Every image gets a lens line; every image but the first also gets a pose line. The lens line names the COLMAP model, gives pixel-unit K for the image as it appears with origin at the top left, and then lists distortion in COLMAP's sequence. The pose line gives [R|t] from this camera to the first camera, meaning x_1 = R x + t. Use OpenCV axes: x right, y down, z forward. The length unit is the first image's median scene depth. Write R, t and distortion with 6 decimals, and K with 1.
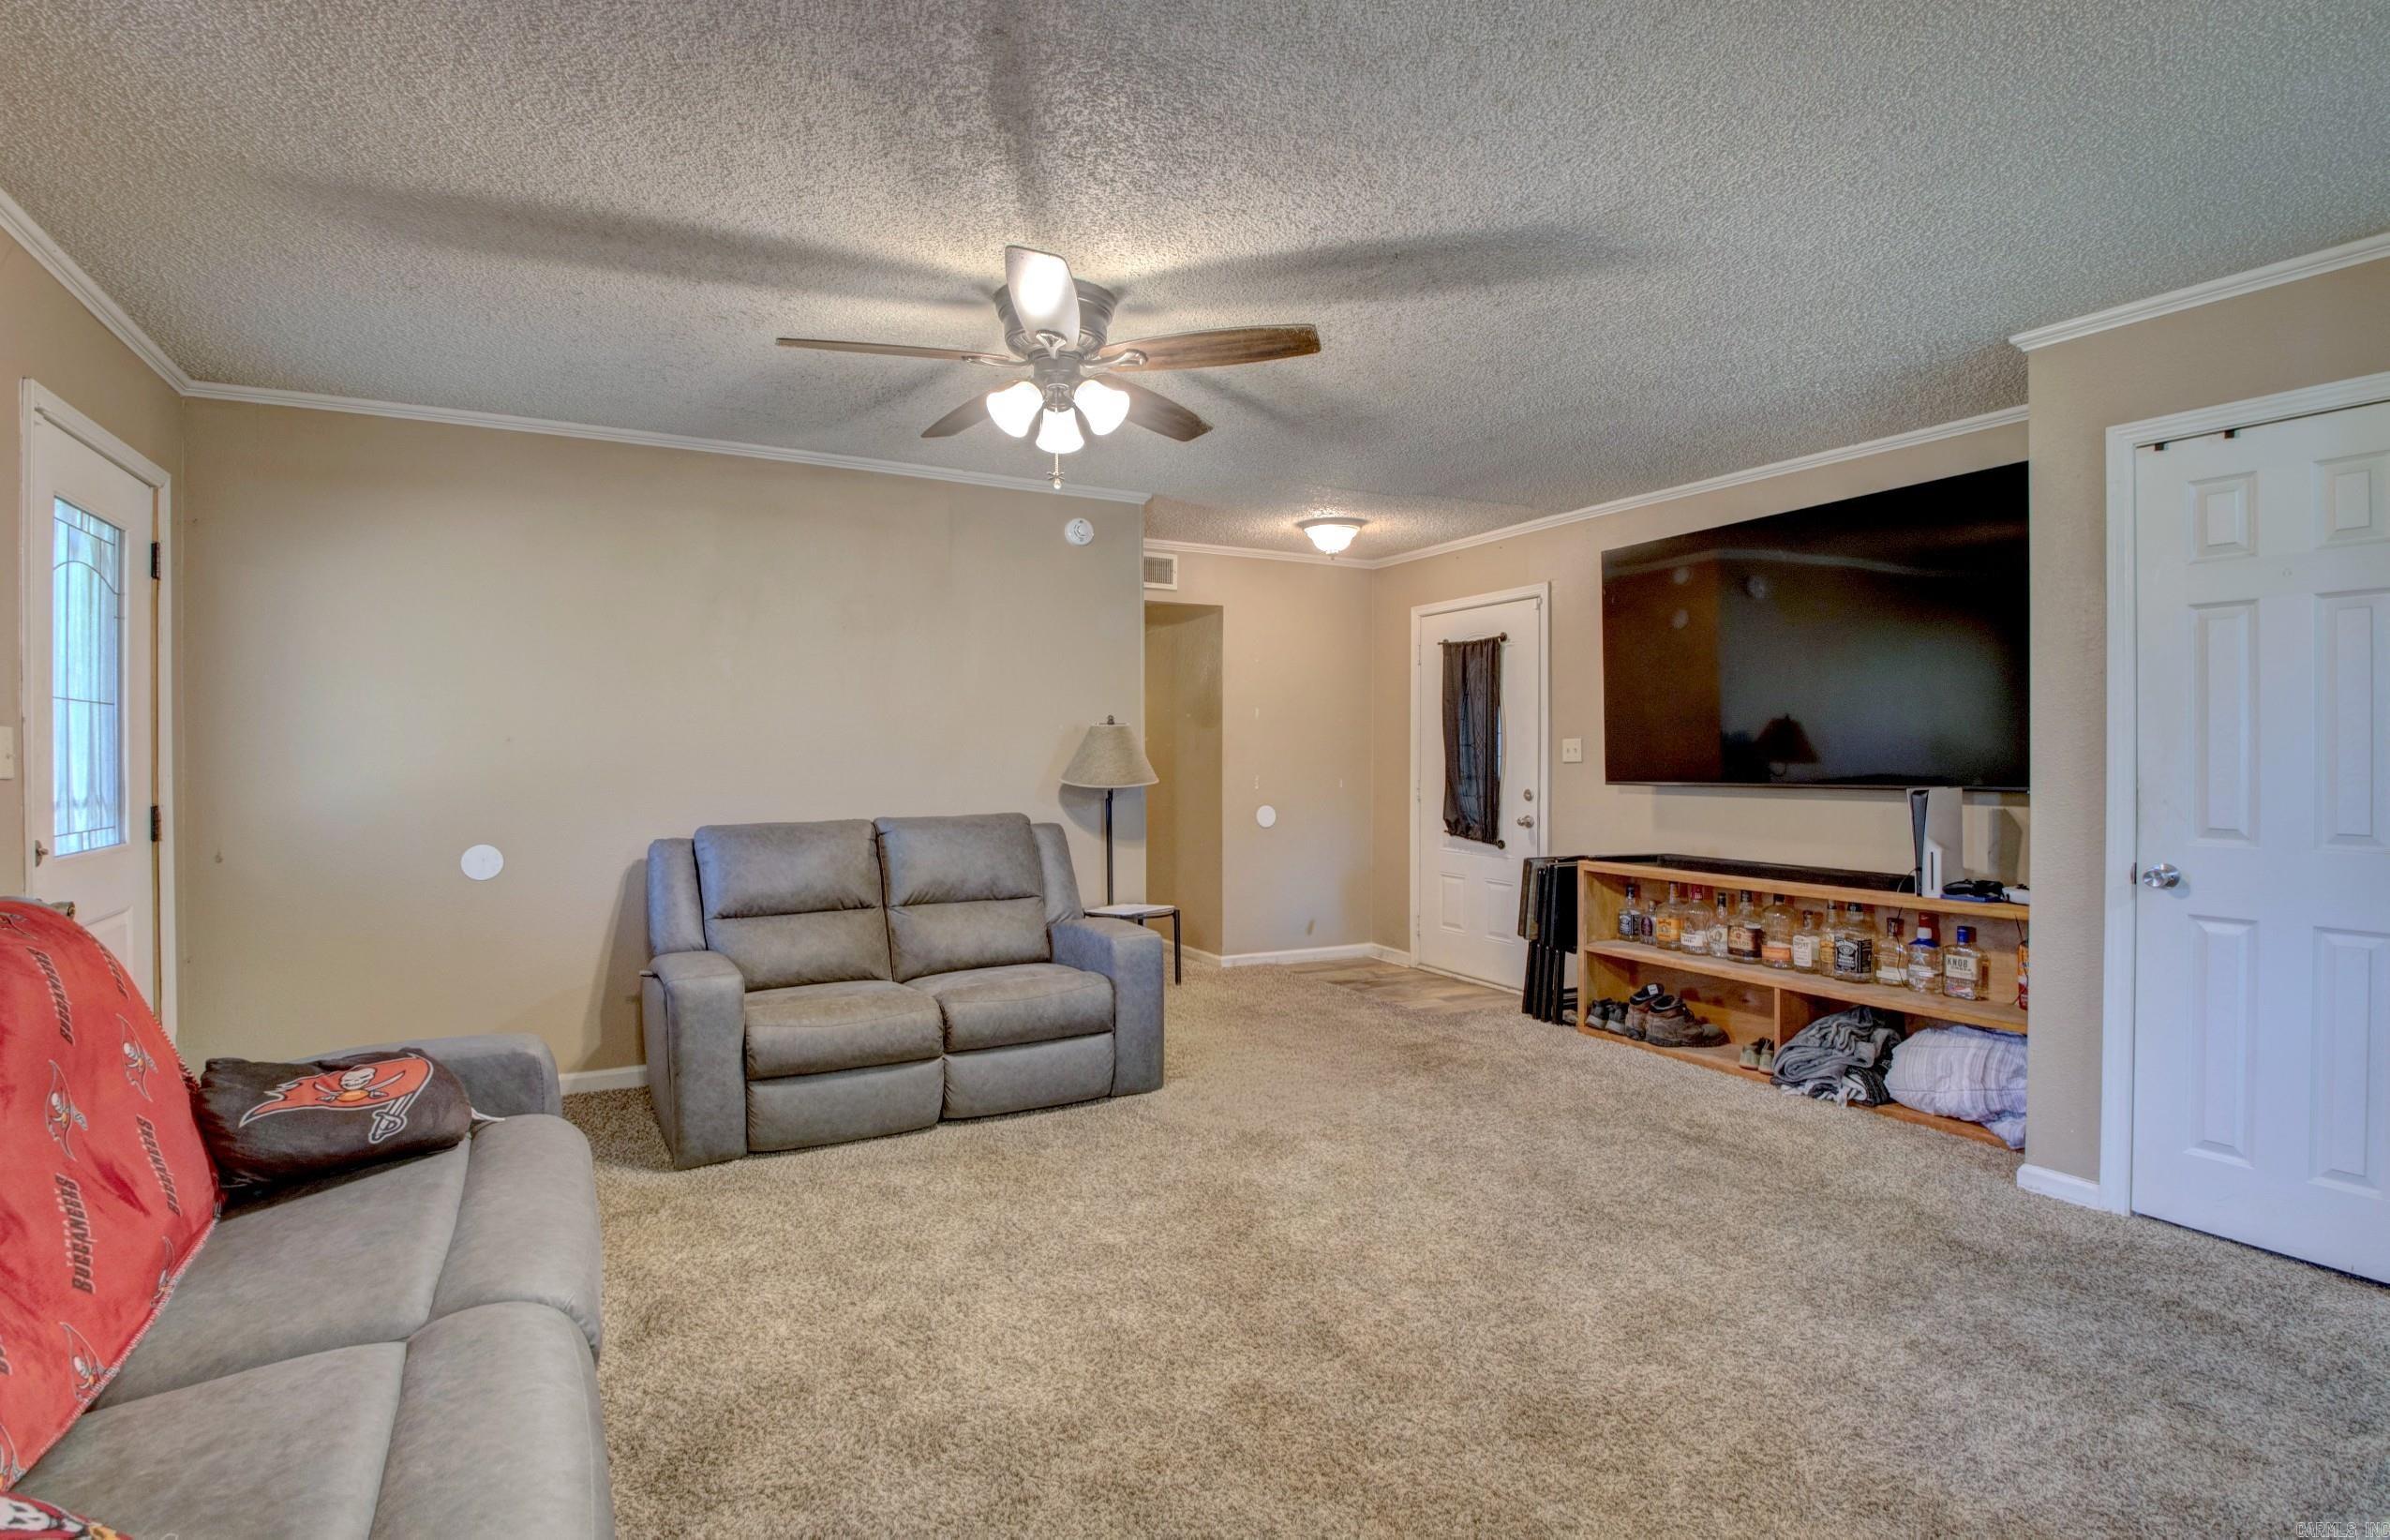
lens RADIAL K [[1119.4, 0, 1173.8], [0, 1119.4, 755.1], [0, 0, 1]] dist [0.000801, -0.024587]
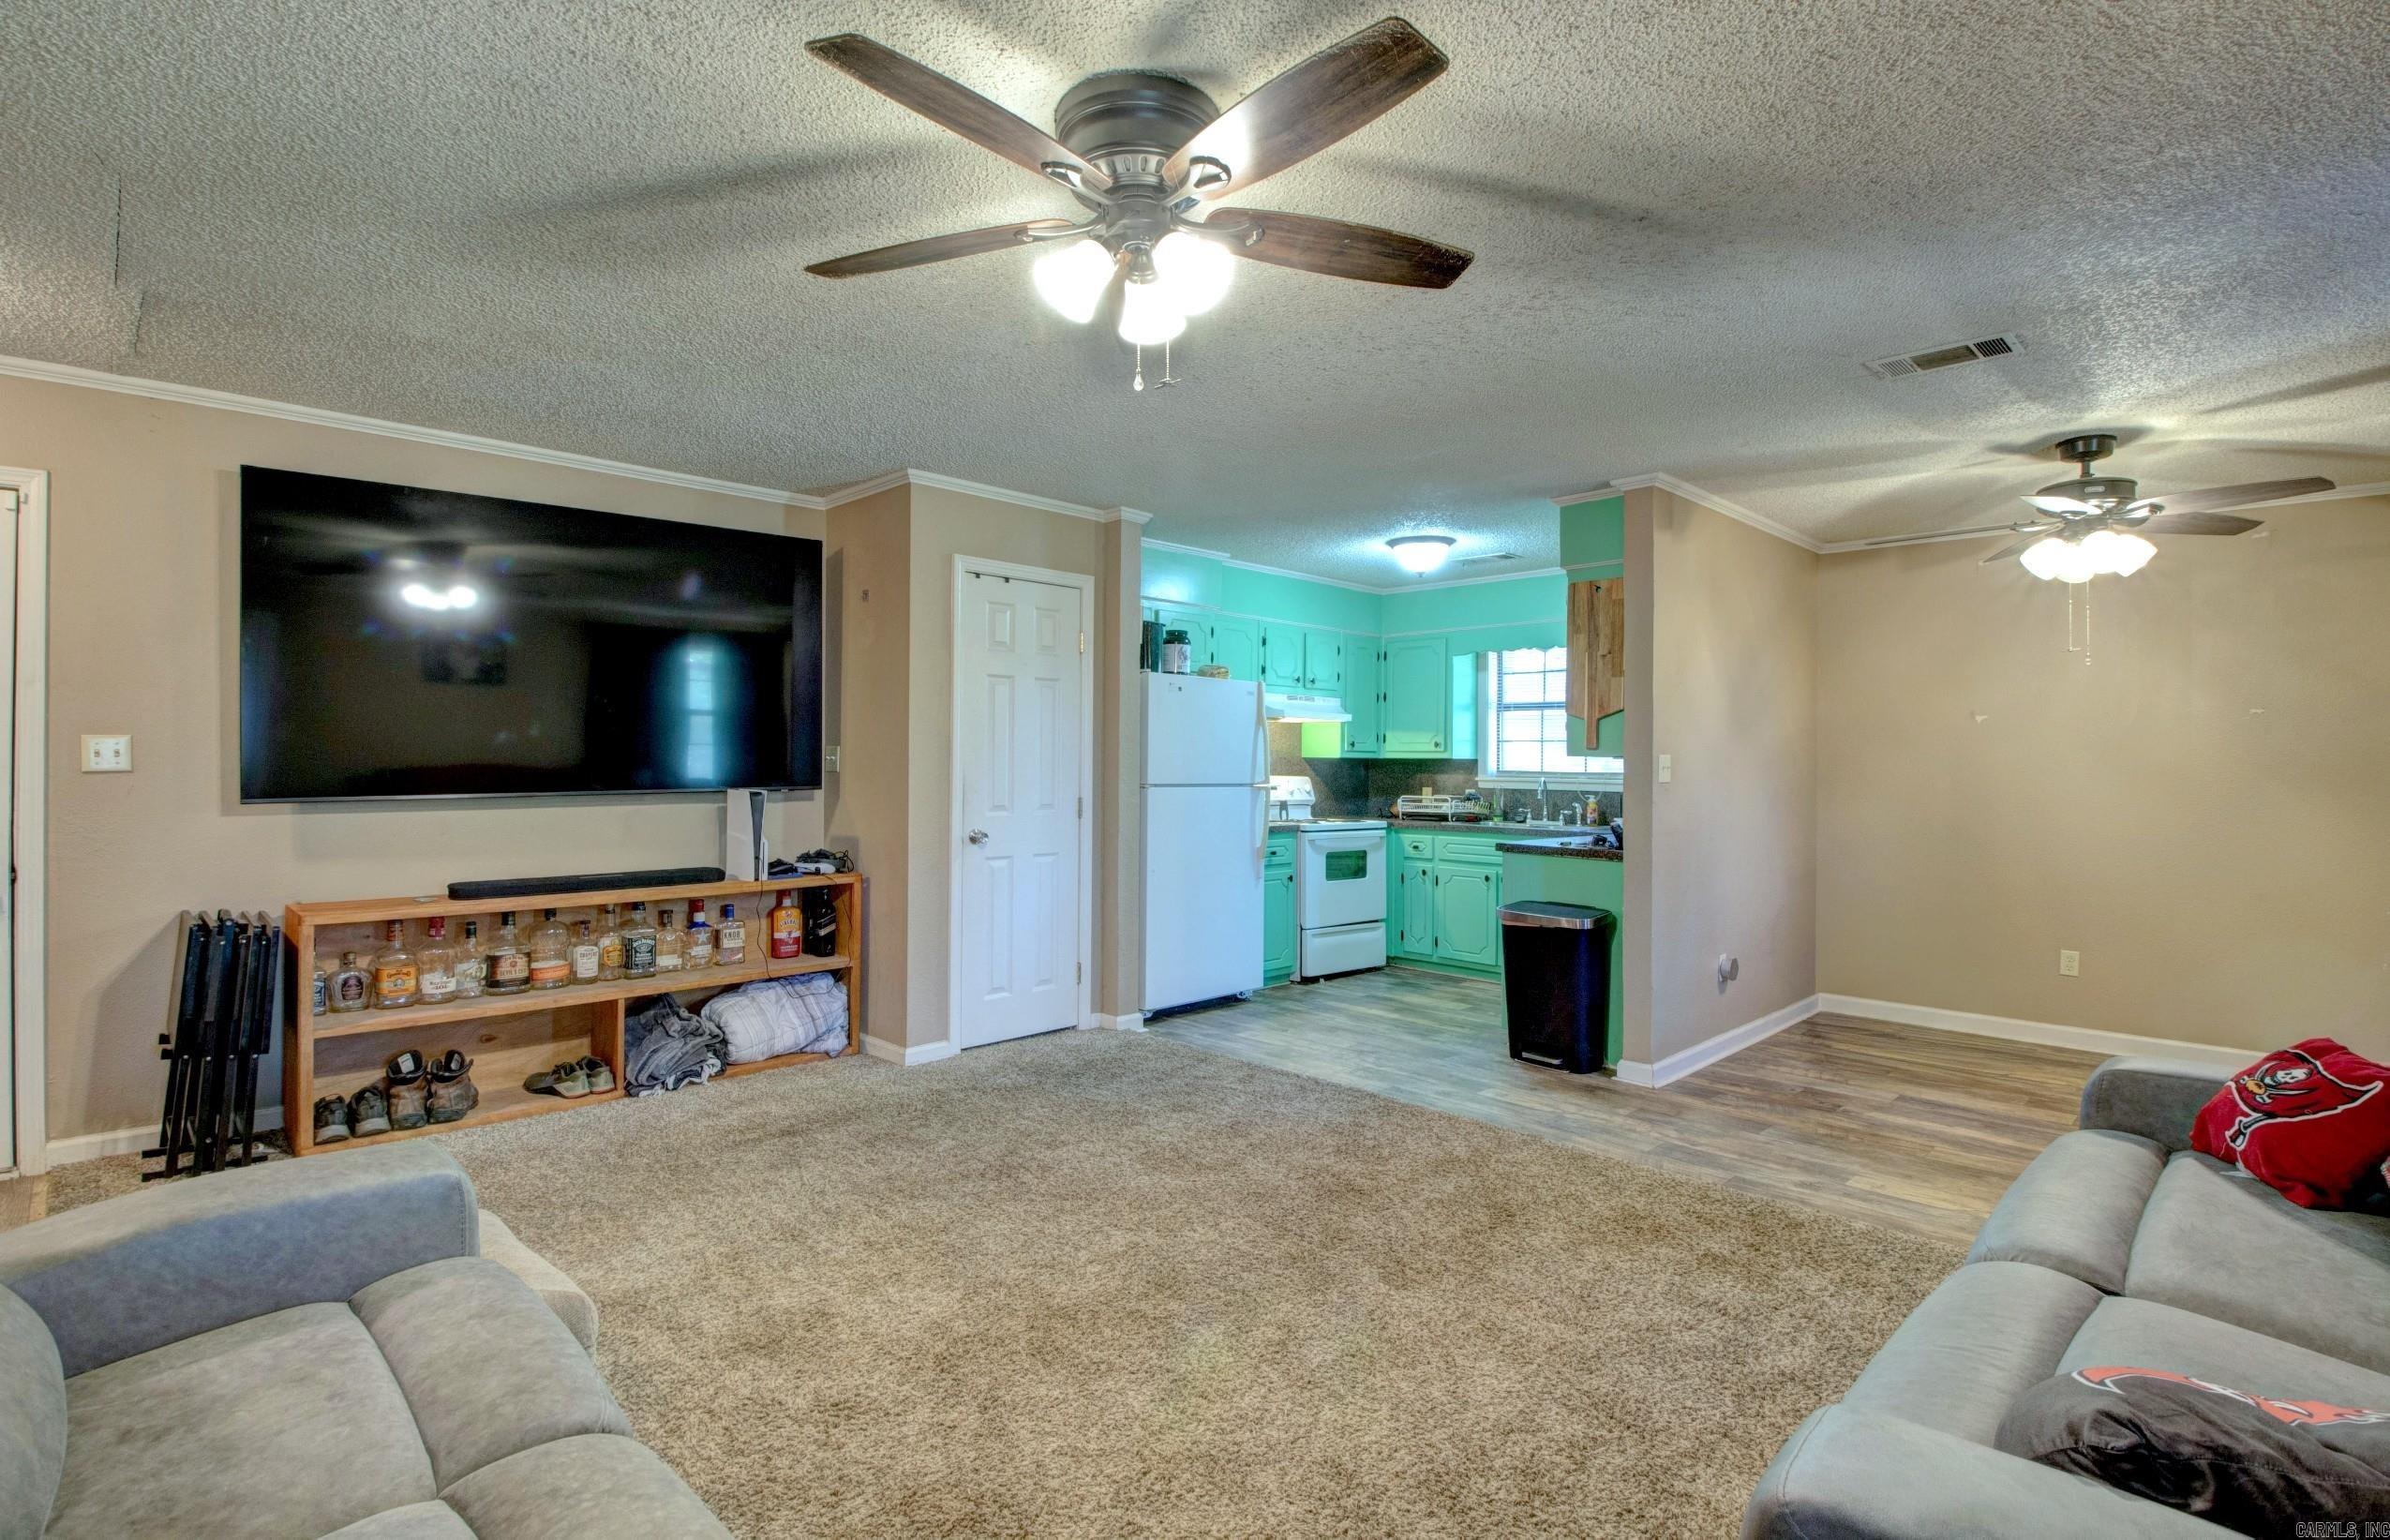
lens RADIAL K [[1119.4, 0, 1173.8], [0, 1119.4, 755.1], [0, 0, 1]] dist [0.000801, -0.024587]
pose [[-0.273502, 0.001739, 0.961870, -0.634982], [-0.006381, 0.999973, -0.003622, -0.006602], [-0.961850, -0.007129, -0.273484, 0.941184]]
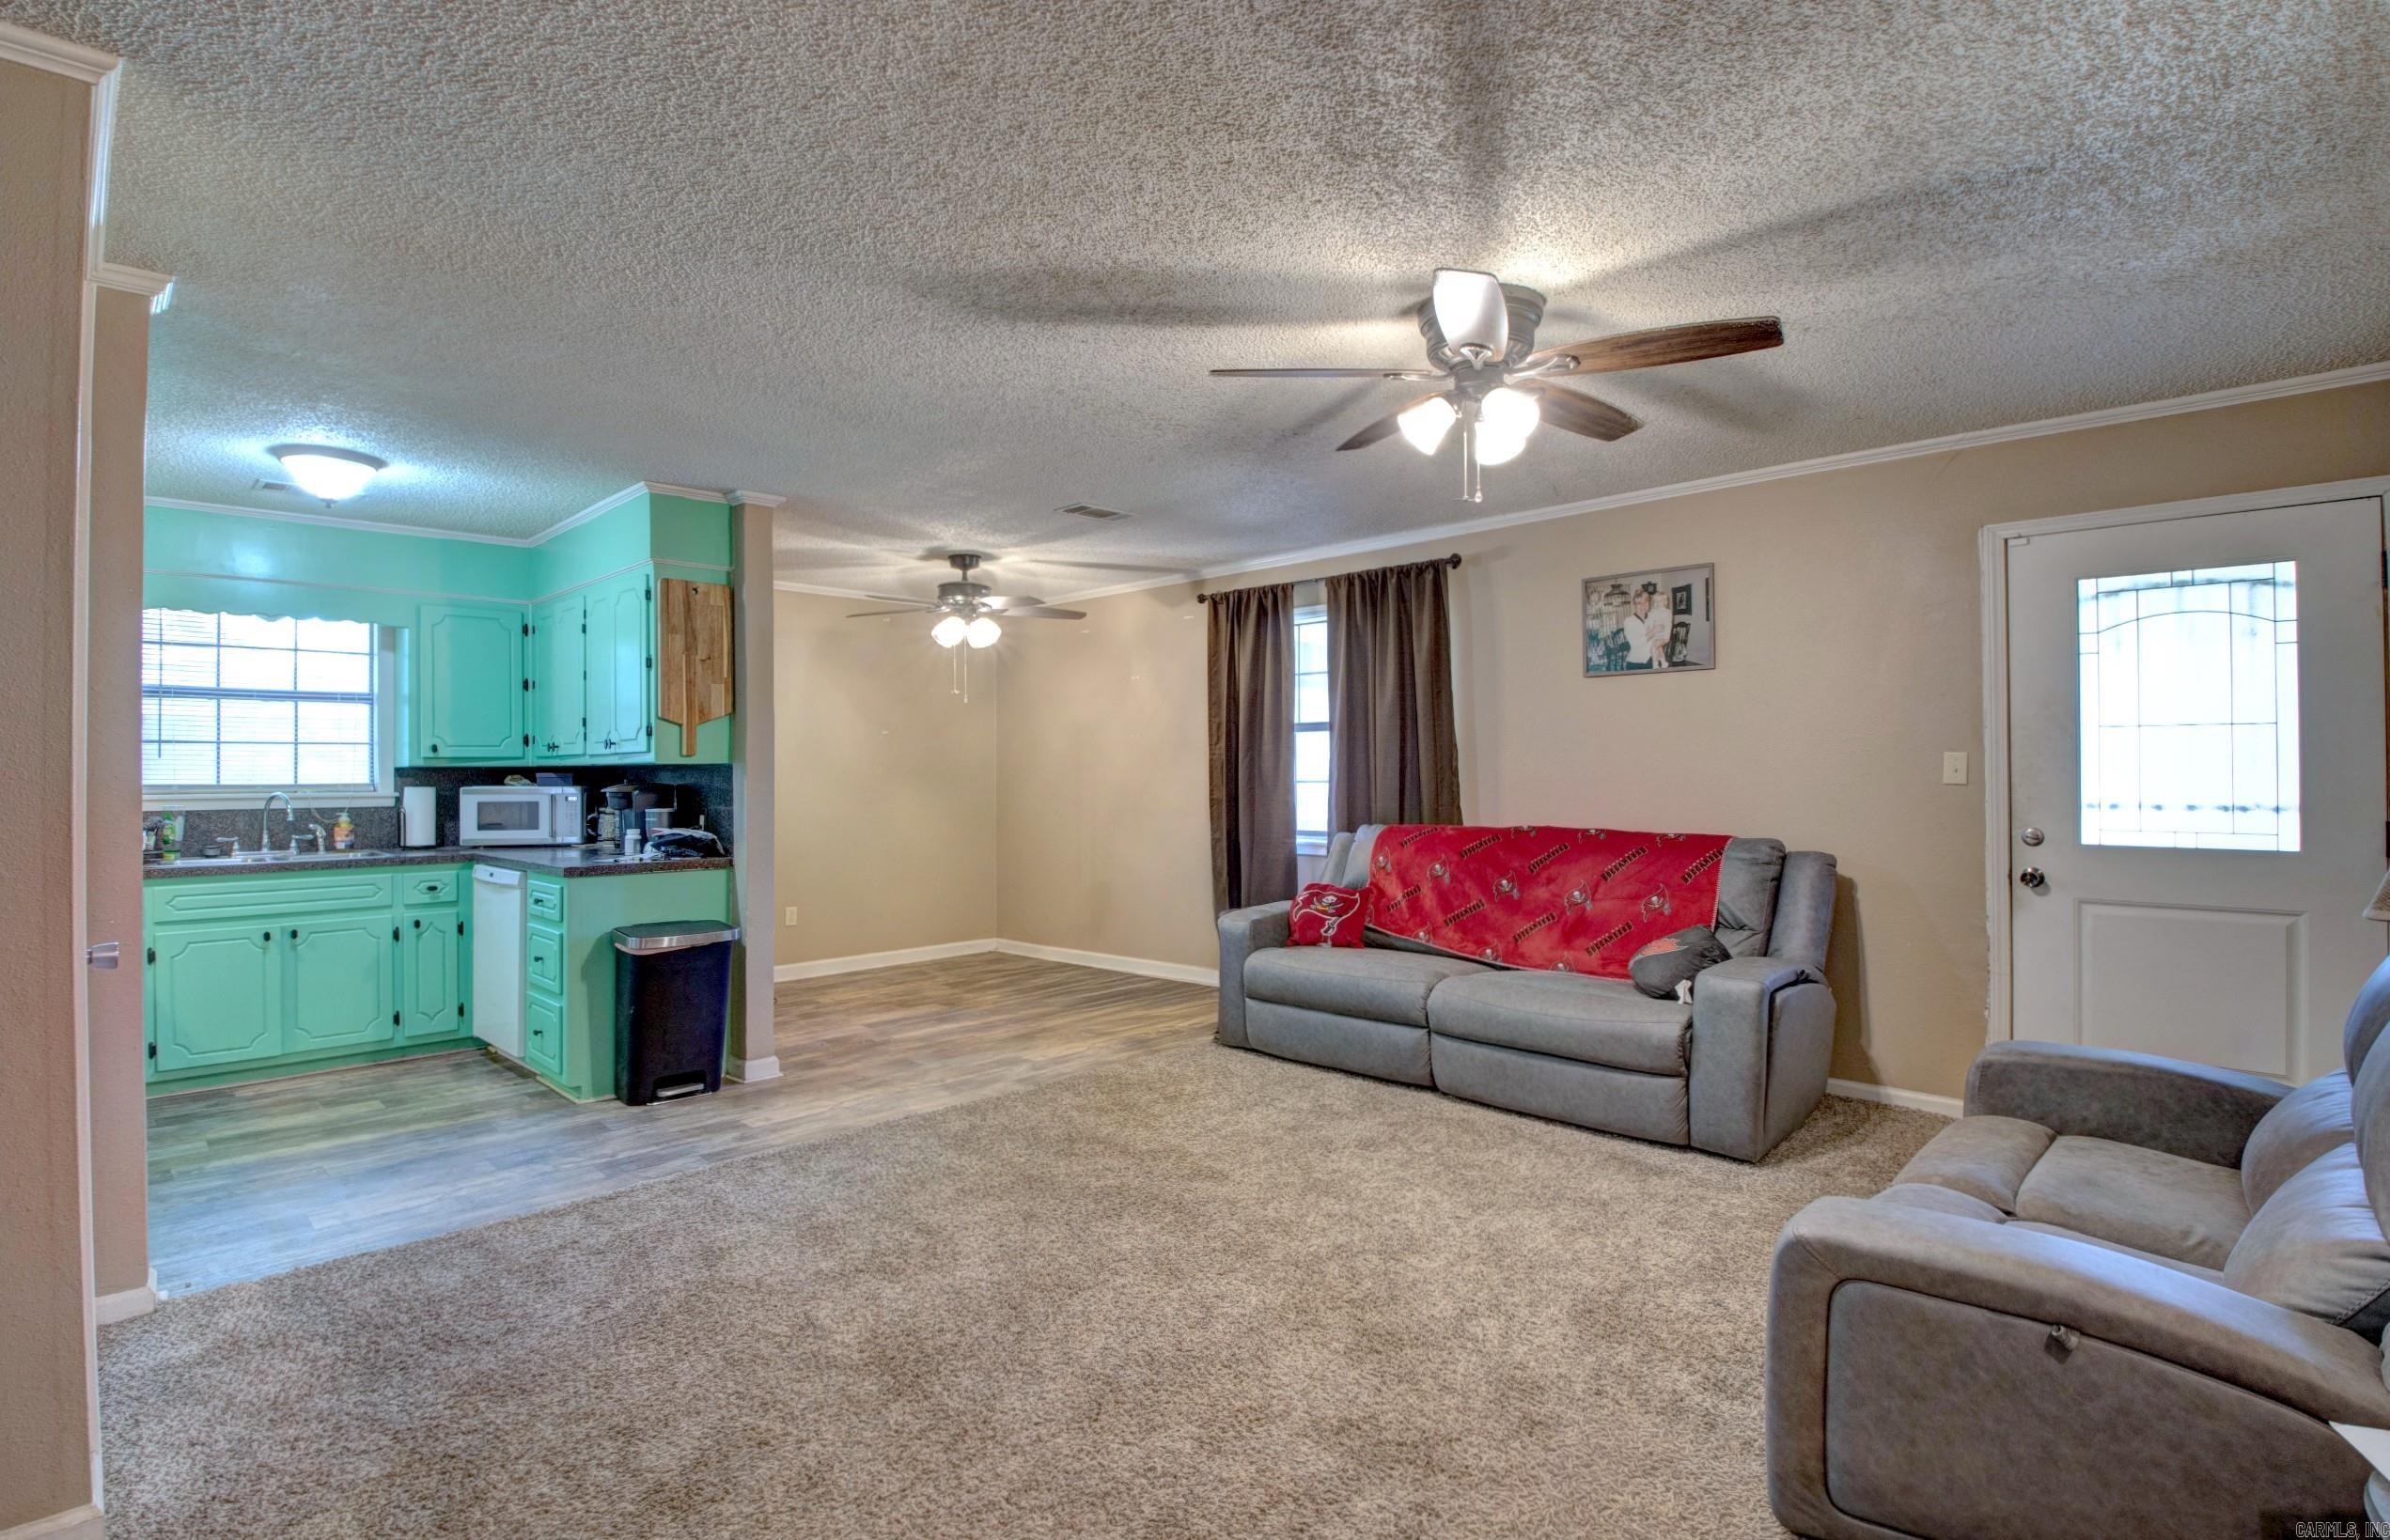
lens RADIAL K [[1115.6, 0, 1192.8], [0, 1115.6, 829.0], [0, 0, 1]] dist [-0.000919, -0.000204]
pose [[-0.959038, 0.017146, -0.282757, 0.318298], [0.000033, 0.998173, 0.060418, -0.018246], [0.283276, 0.057934, -0.957287, 1.485403]]
